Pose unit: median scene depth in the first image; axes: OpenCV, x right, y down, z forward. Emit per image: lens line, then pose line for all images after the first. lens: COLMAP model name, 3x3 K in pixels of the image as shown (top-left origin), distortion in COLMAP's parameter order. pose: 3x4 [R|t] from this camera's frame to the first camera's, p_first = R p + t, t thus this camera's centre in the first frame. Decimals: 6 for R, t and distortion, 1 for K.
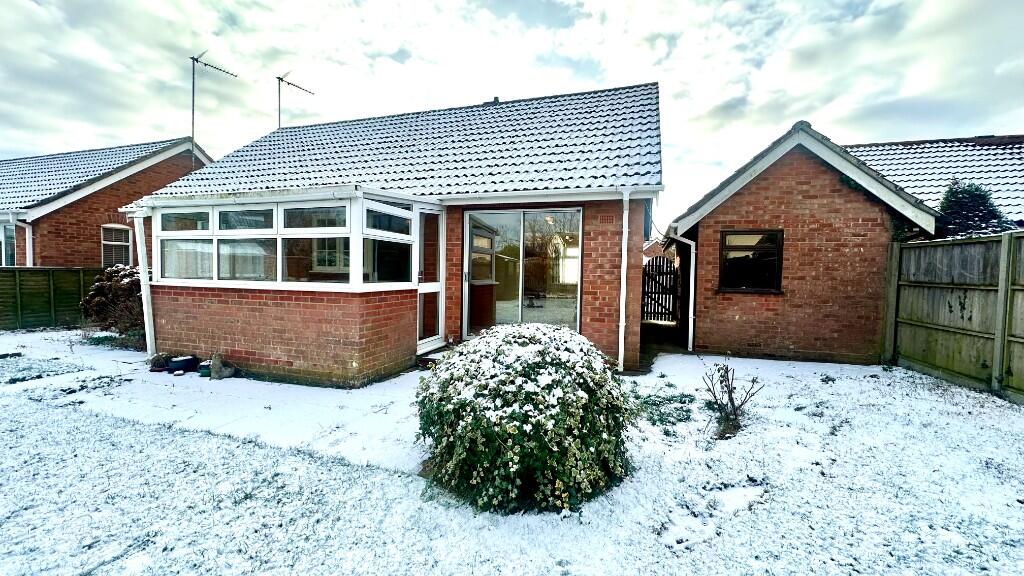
lens RADIAL K [[405.1, 0, 511.2], [0, 405.1, 287.6], [0, 0, 1]] dist [-0.000383, -0.000045]
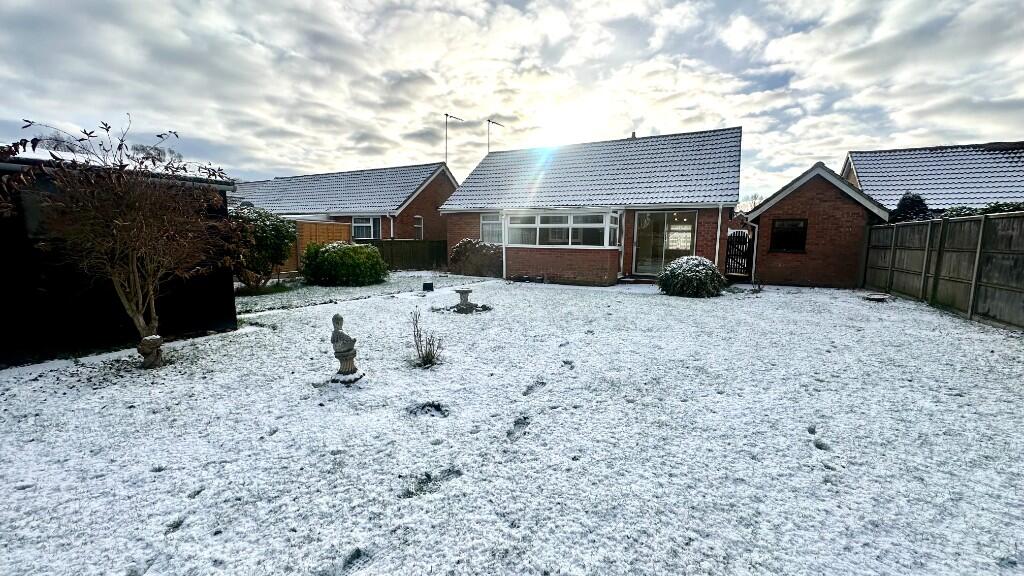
lens RADIAL K [[405.1, 0, 510.8], [0, 405.1, 287.8], [0, 0, 1]] dist [-0.000383, -0.000045]
pose [[0.985959, 0.017357, -0.166084, -0.393063], [-0.005418, 0.997385, 0.072069, 0.052931], [0.166901, -0.070157, 0.983474, -1.162758]]
